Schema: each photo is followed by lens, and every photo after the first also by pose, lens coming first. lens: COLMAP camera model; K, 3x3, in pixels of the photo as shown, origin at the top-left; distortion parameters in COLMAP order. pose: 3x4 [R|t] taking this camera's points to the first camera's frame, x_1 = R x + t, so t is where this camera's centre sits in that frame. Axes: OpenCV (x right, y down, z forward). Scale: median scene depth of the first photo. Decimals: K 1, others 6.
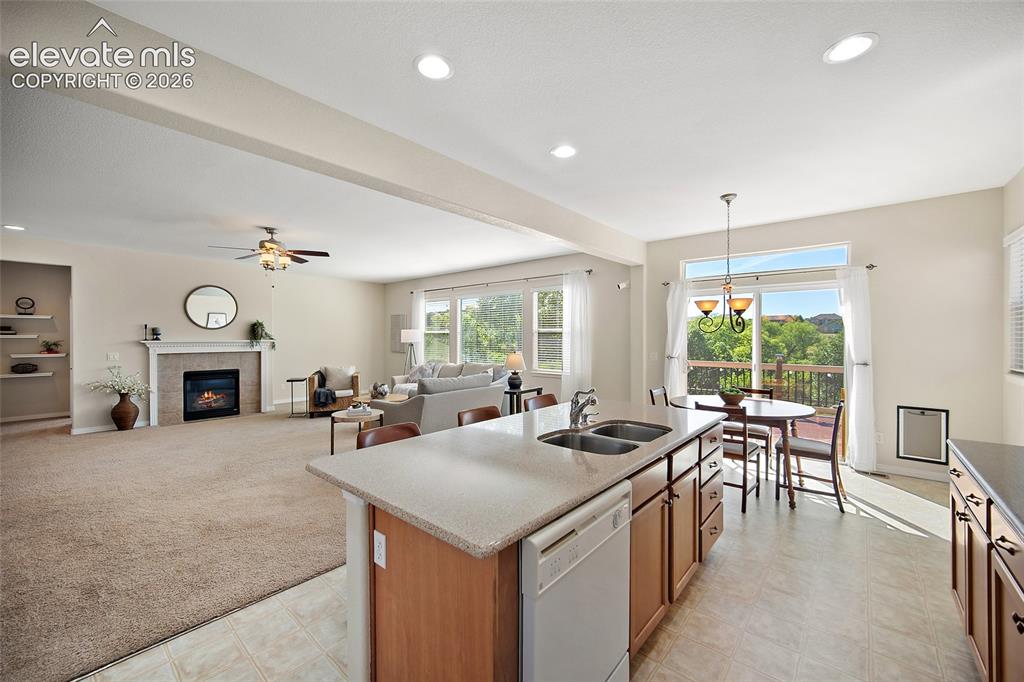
lens RADIAL K [[402.7, 0, 513.8], [0, 402.7, 338.4], [0, 0, 1]] dist [-0.003595, -0.001040]
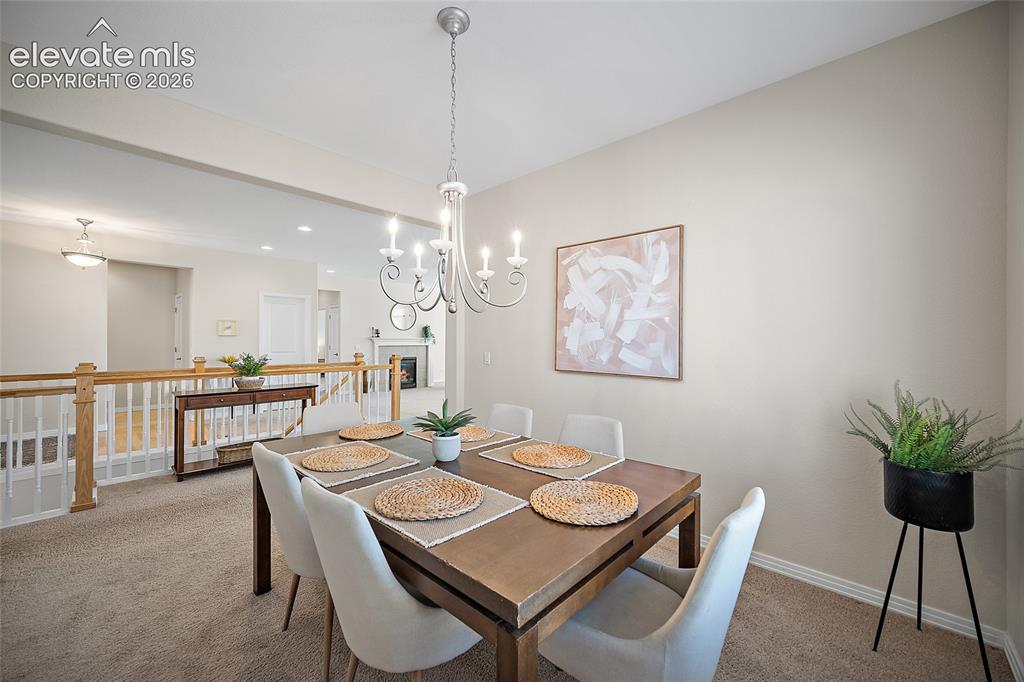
lens RADIAL K [[402.7, 0, 513.0], [0, 402.7, 338.3], [0, 0, 1]] dist [-0.003595, -0.001040]
pose [[0.999177, 0.000693, -0.040563, -0.285646], [-0.001101, 0.999949, -0.010022, 0.022534], [0.040554, 0.010059, 0.999127, -0.517992]]
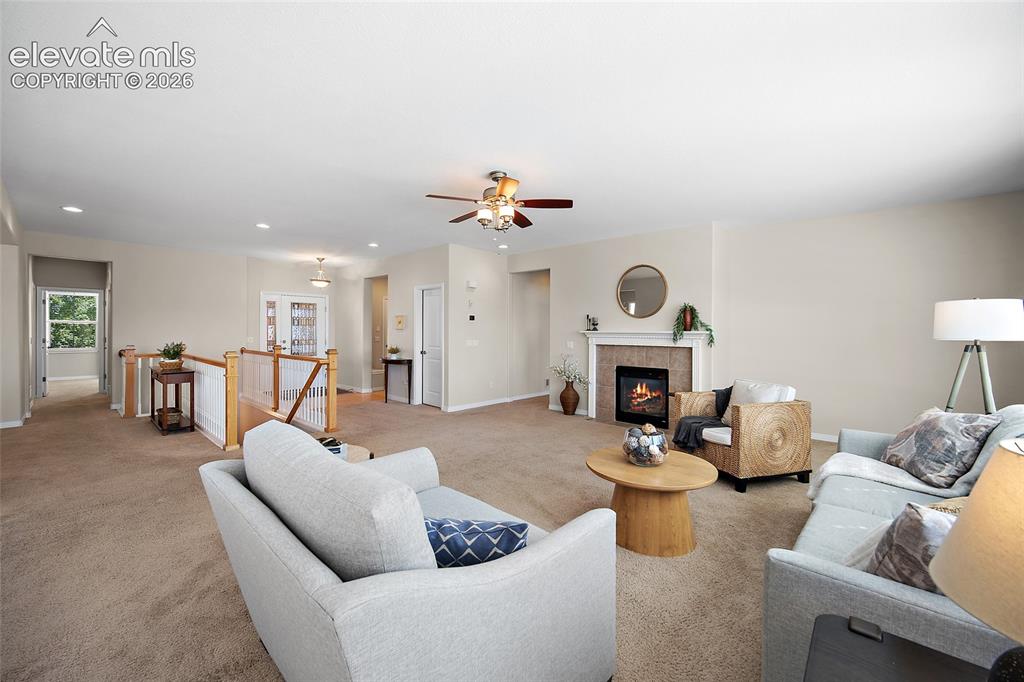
lens RADIAL K [[402.7, 0, 512.1], [0, 402.7, 335.6], [0, 0, 1]] dist [-0.003595, -0.001040]
pose [[-0.002470, 0.013706, -0.999903, 0.086201], [-0.010855, 0.999847, 0.013732, 0.005283], [0.999938, 0.010888, -0.002321, 0.759980]]
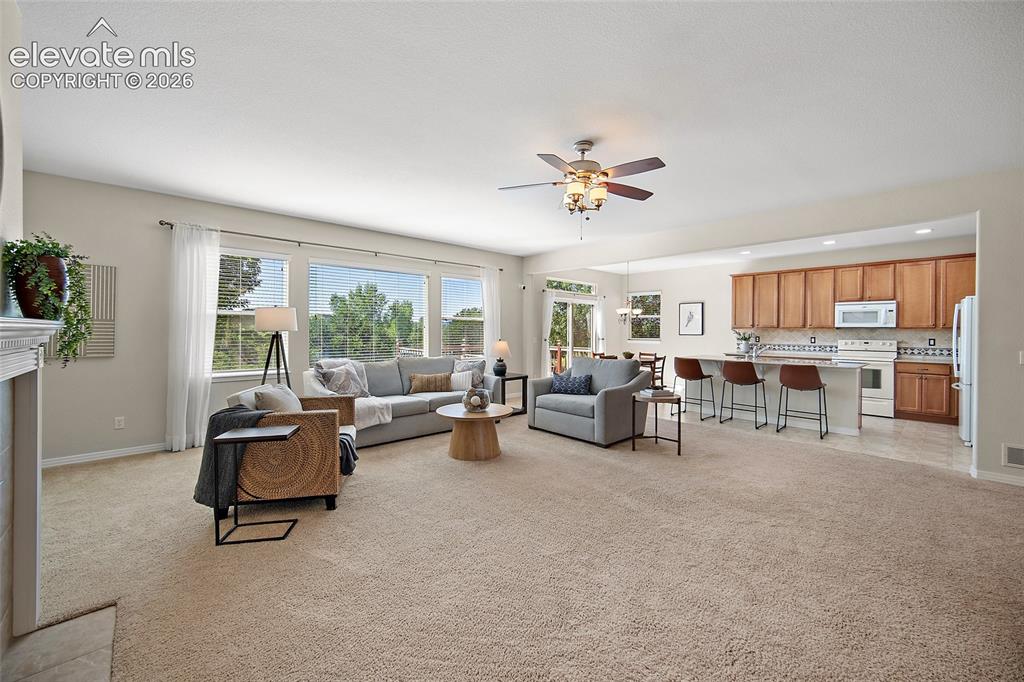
lens RADIAL K [[402.7, 0, 515.7], [0, 402.7, 331.3], [0, 0, 1]] dist [-0.003595, -0.001040]
pose [[0.111945, -0.003234, 0.993709, -0.919475], [-0.003261, 0.999988, 0.003622, 0.008073], [-0.993709, -0.003646, 0.111933, 0.774904]]
